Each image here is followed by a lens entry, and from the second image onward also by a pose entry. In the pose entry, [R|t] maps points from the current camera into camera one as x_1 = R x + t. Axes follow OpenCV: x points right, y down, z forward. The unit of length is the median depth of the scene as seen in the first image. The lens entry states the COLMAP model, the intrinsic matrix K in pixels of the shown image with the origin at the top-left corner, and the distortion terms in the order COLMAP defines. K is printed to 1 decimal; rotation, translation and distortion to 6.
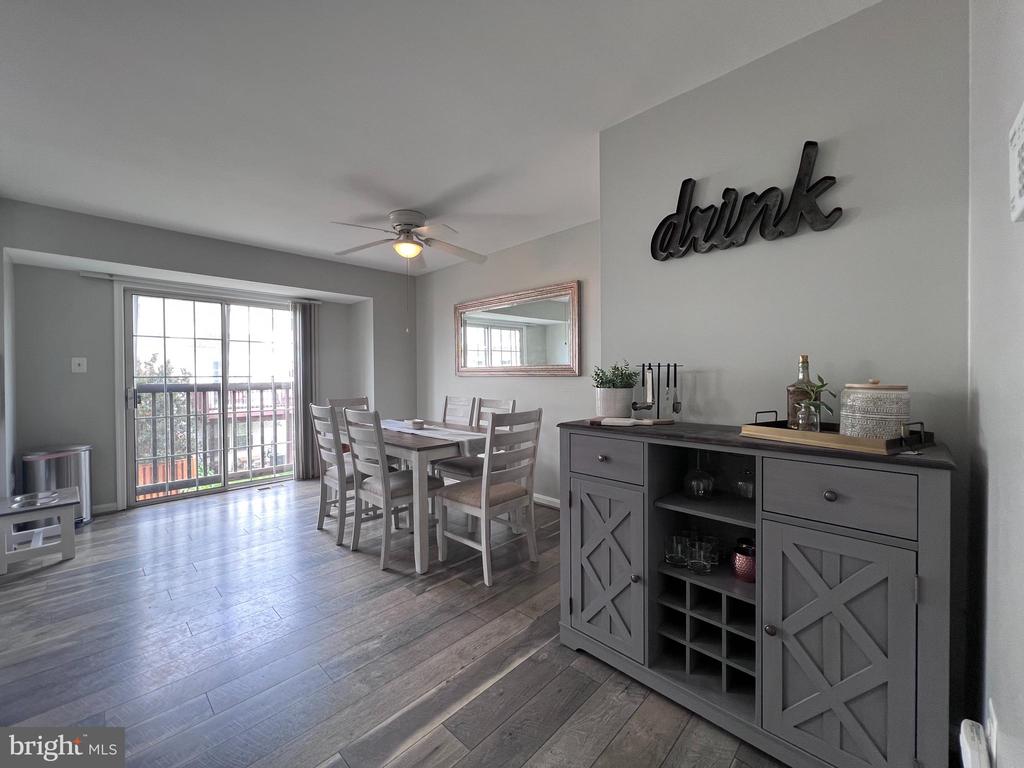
lens RADIAL K [[409.9, 0, 509.9], [0, 409.9, 379.1], [0, 0, 1]] dist [-0.003377, 0.000040]
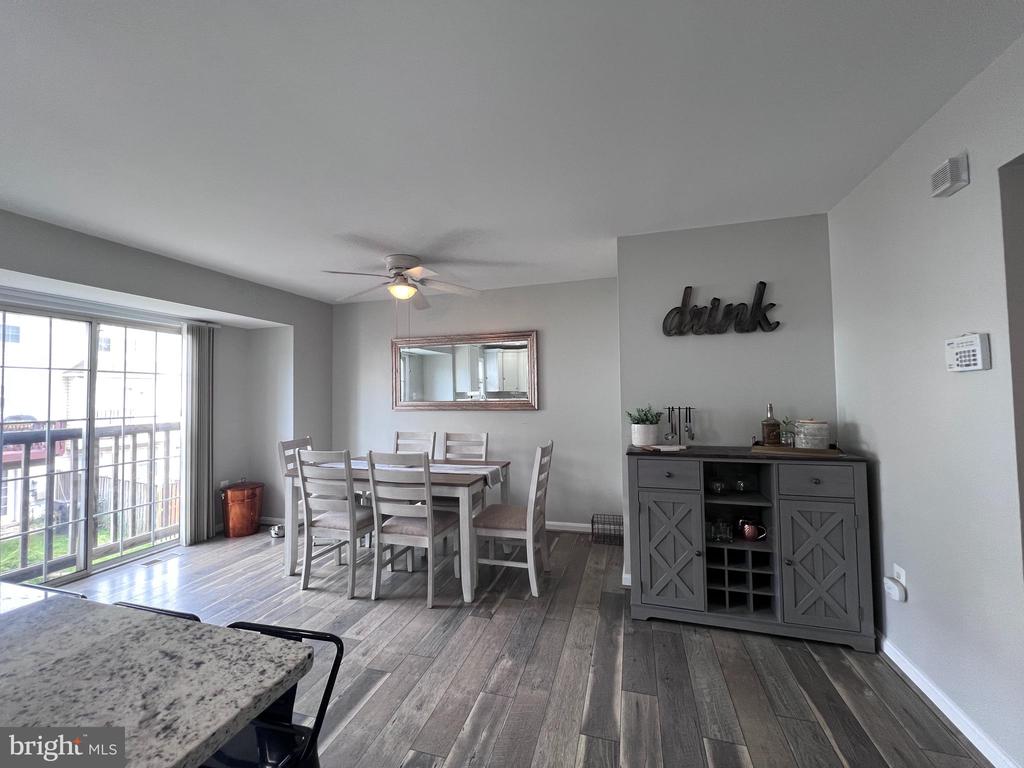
lens RADIAL K [[410.0, 0, 510.0], [0, 410.0, 378.7], [0, 0, 1]] dist [-0.002991, 0.000224]
pose [[0.889734, 0.010630, 0.456356, -0.860396], [0.014888, 0.998521, -0.052287, -0.071488], [-0.456237, 0.053316, 0.888260, -0.043029]]
